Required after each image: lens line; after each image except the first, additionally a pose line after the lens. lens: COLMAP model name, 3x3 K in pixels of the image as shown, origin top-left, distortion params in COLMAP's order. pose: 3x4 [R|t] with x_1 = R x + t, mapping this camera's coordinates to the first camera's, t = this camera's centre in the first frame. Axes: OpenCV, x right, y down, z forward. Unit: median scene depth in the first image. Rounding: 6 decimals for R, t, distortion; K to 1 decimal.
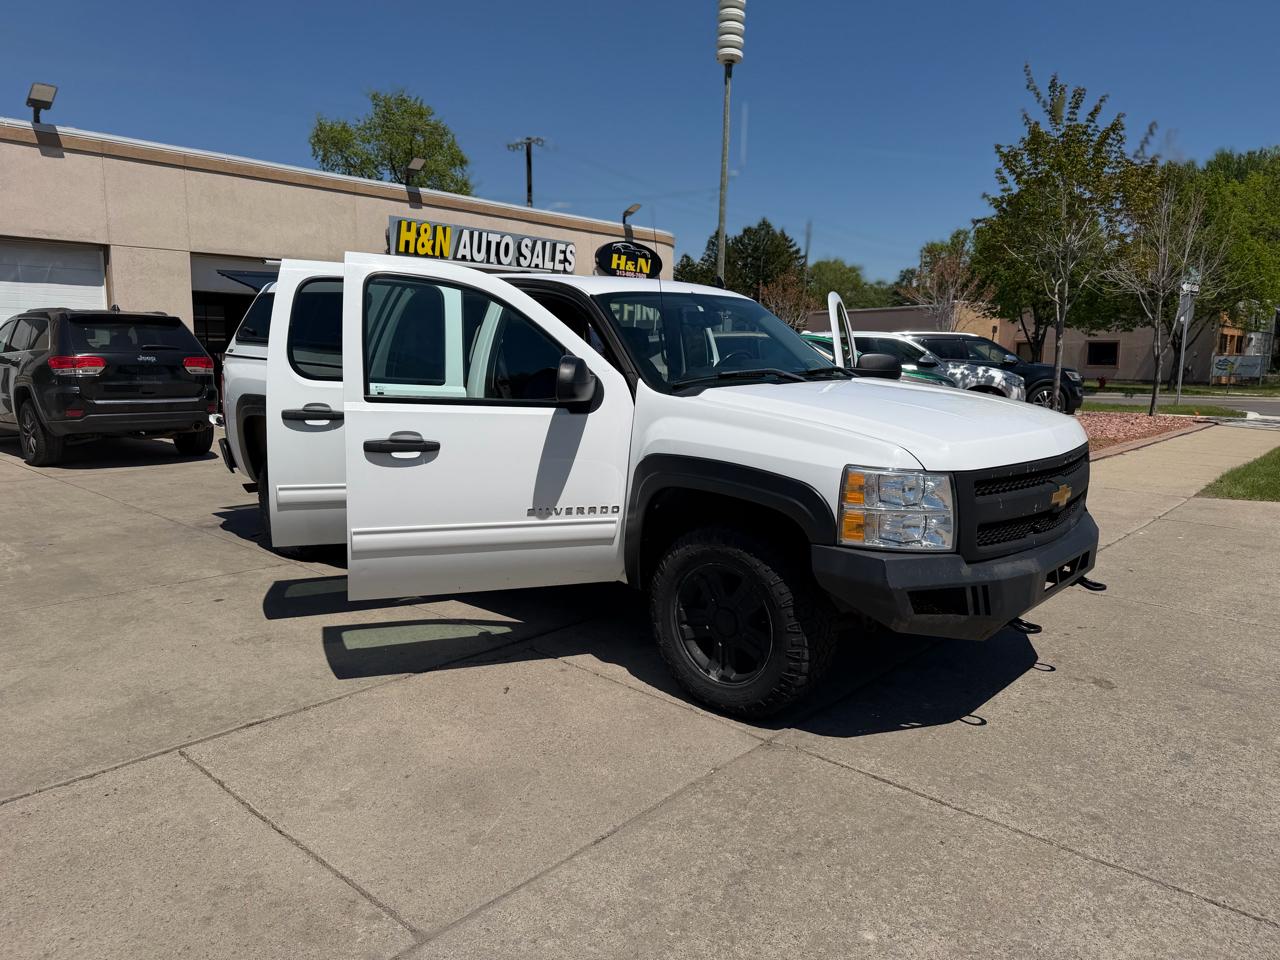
lens RADIAL K [[896.7, 0, 644.7], [0, 896.7, 481.3], [0, 0, 1]] dist [0.049948, -0.063303]
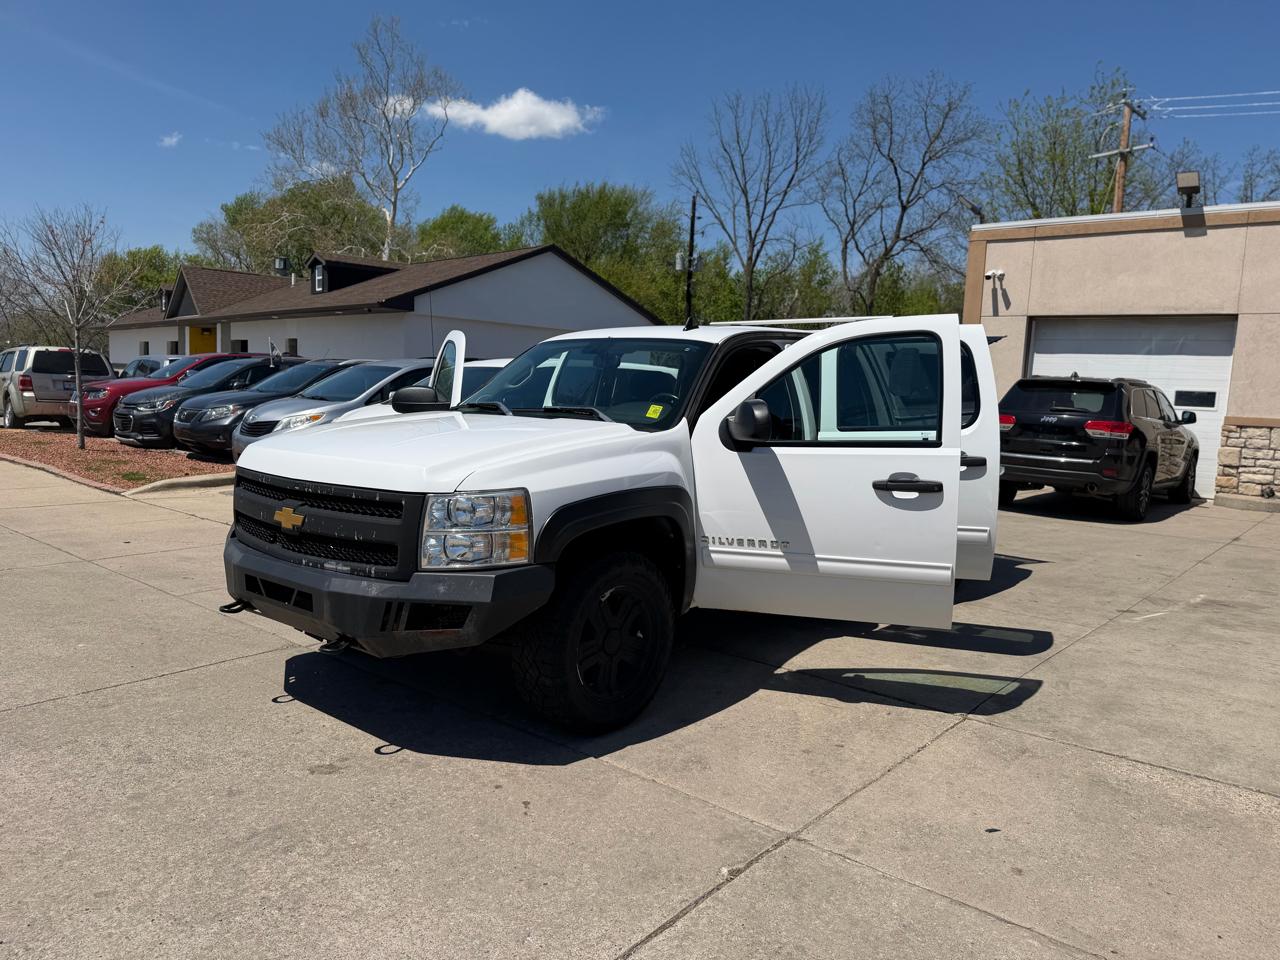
lens RADIAL K [[892.9, 0, 642.5], [0, 892.9, 475.0], [0, 0, 1]] dist [0.063464, -0.085888]
pose [[0.028602, 0.090095, -0.995522, 0.922903], [-0.186699, 0.978886, 0.083225, -0.119005], [0.982001, 0.183483, 0.044819, 0.834157]]
